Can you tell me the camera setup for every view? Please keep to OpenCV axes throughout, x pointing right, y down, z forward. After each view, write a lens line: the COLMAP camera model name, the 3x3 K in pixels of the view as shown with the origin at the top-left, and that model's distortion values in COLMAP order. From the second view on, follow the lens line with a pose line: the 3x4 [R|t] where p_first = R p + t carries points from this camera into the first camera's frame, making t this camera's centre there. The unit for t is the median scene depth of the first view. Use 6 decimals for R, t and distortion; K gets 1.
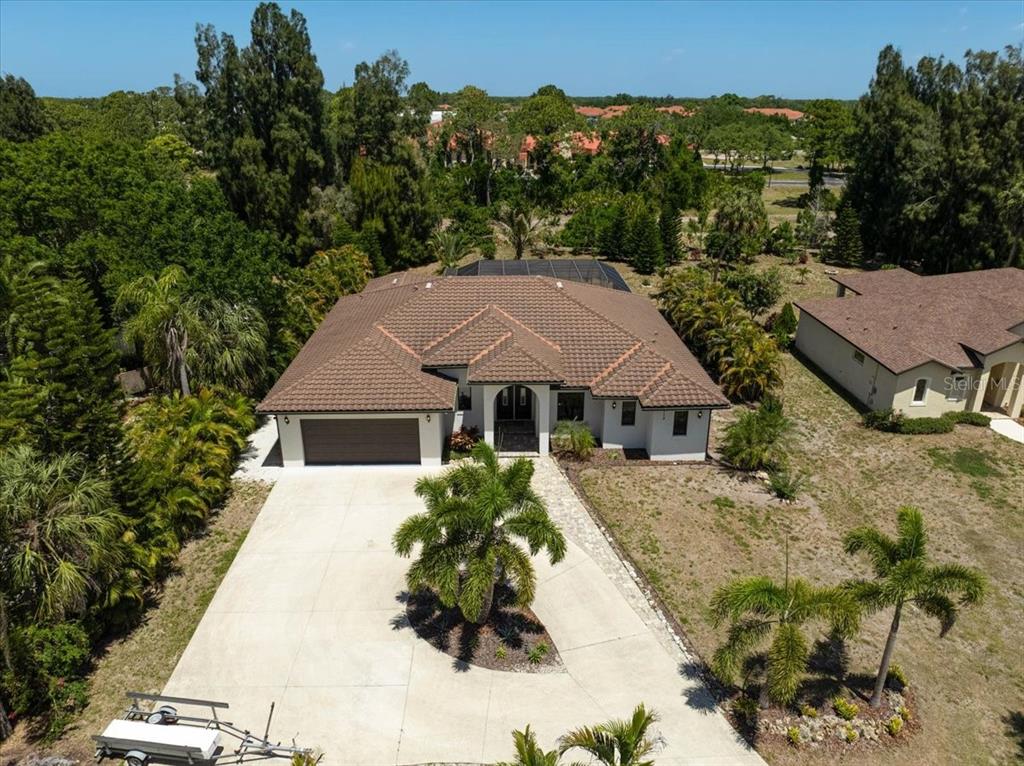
lens RADIAL K [[725.5, 0, 519.0], [0, 725.5, 382.6], [0, 0, 1]] dist [-0.058261, 0.032540]
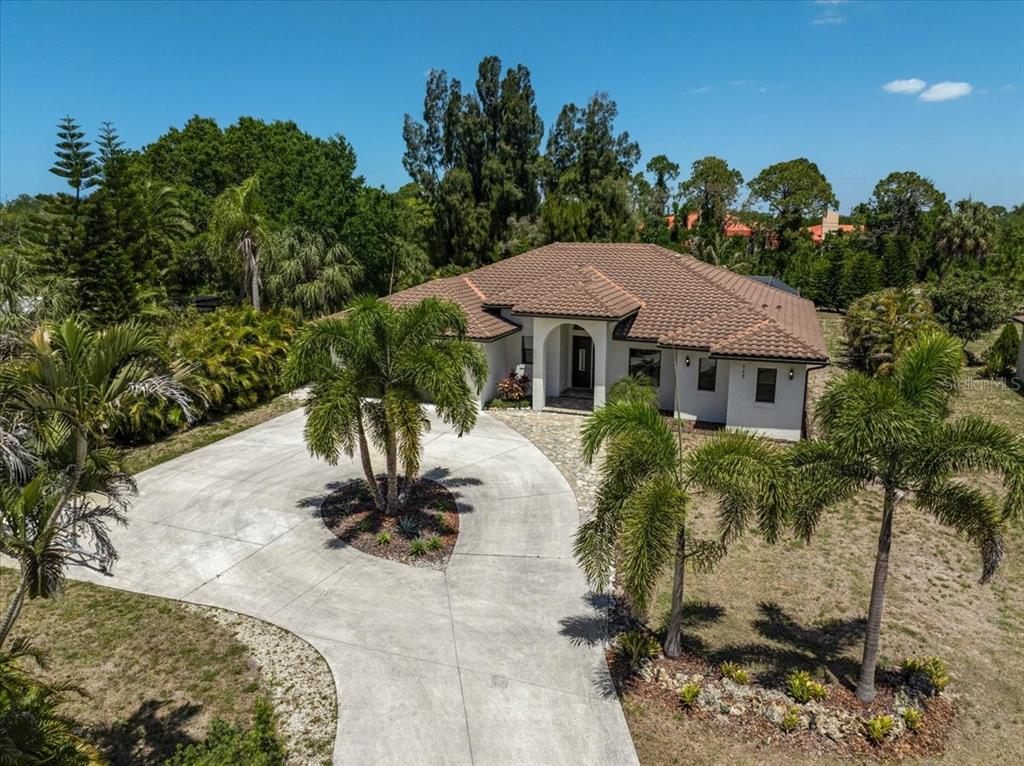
lens RADIAL K [[725.5, 0, 519.0], [0, 725.5, 382.6], [0, 0, 1]] dist [-0.058261, 0.032540]
pose [[0.923910, 0.086374, -0.372733, 0.262334], [-0.146765, 0.979670, -0.136771, 0.194682], [0.353342, 0.181068, 0.917804, 0.192463]]
